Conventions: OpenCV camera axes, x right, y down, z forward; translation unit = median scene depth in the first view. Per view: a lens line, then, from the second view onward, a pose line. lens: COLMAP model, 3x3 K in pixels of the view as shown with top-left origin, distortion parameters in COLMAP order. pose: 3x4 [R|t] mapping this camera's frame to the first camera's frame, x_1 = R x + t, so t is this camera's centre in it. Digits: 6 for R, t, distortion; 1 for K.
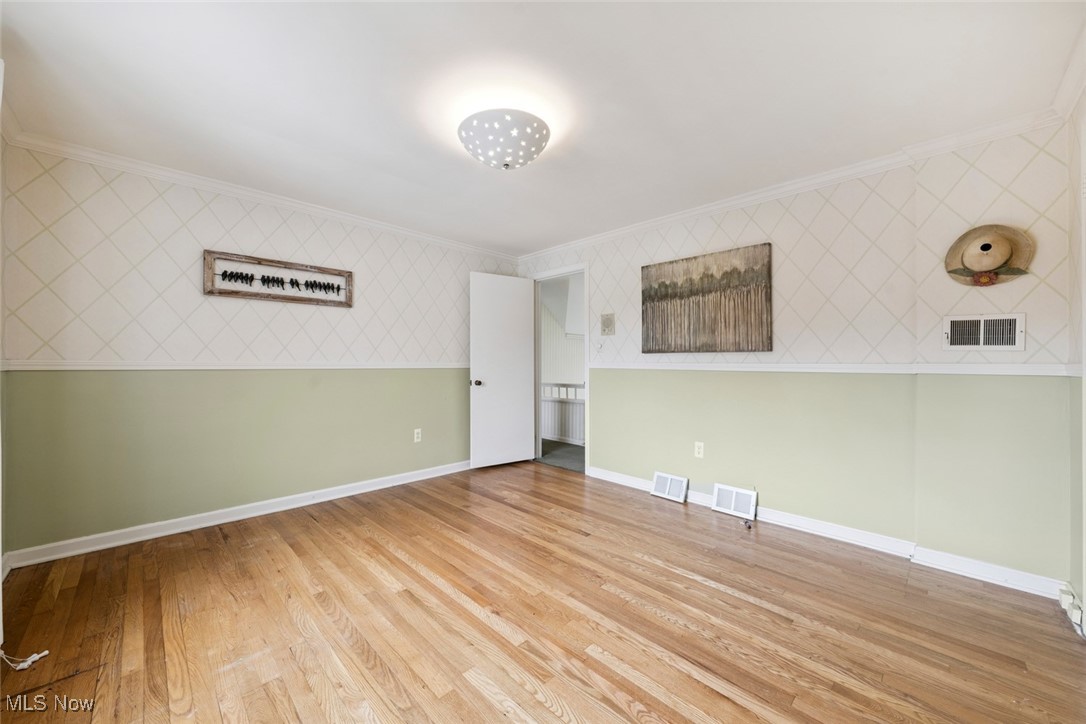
lens RADIAL K [[406.2, 0, 543.0], [0, 406.2, 362.0], [0, 0, 1]] dist [0.001374, 0.000072]
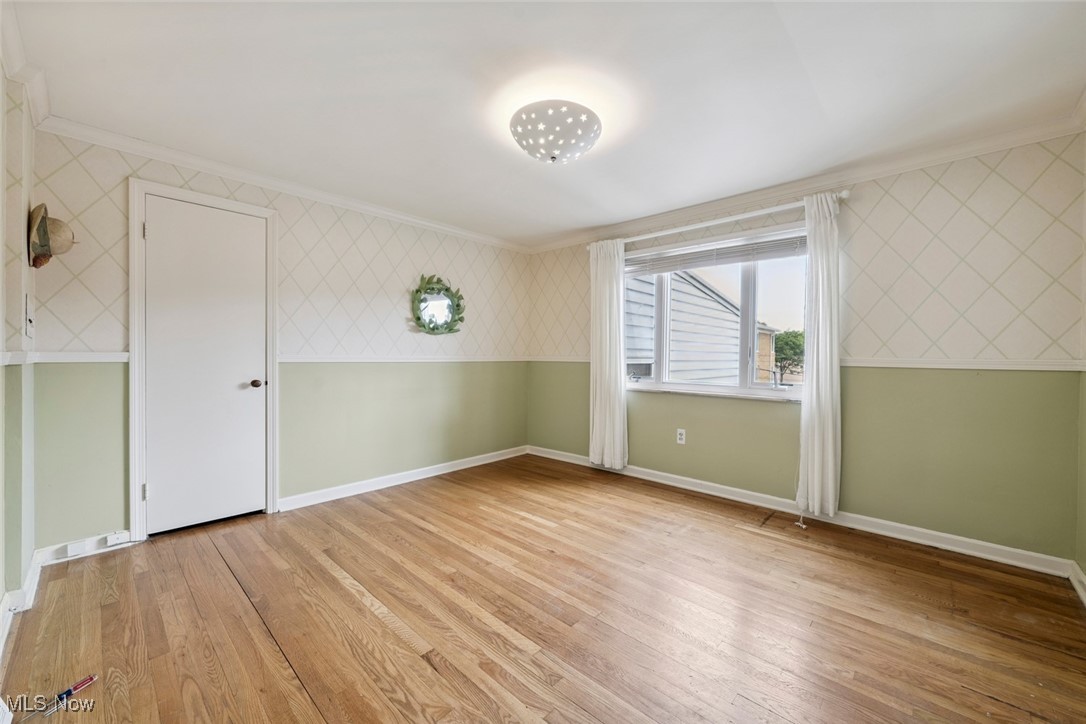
lens RADIAL K [[425.2, 0, 543.0], [0, 425.2, 362.0], [0, 0, 1]] dist [0.000388, 0.000033]
pose [[-0.999409, -0.011578, -0.032356, -0.036086], [-0.011922, 0.999874, 0.010450, 0.004702], [0.032231, 0.010830, -0.999422, 2.042911]]
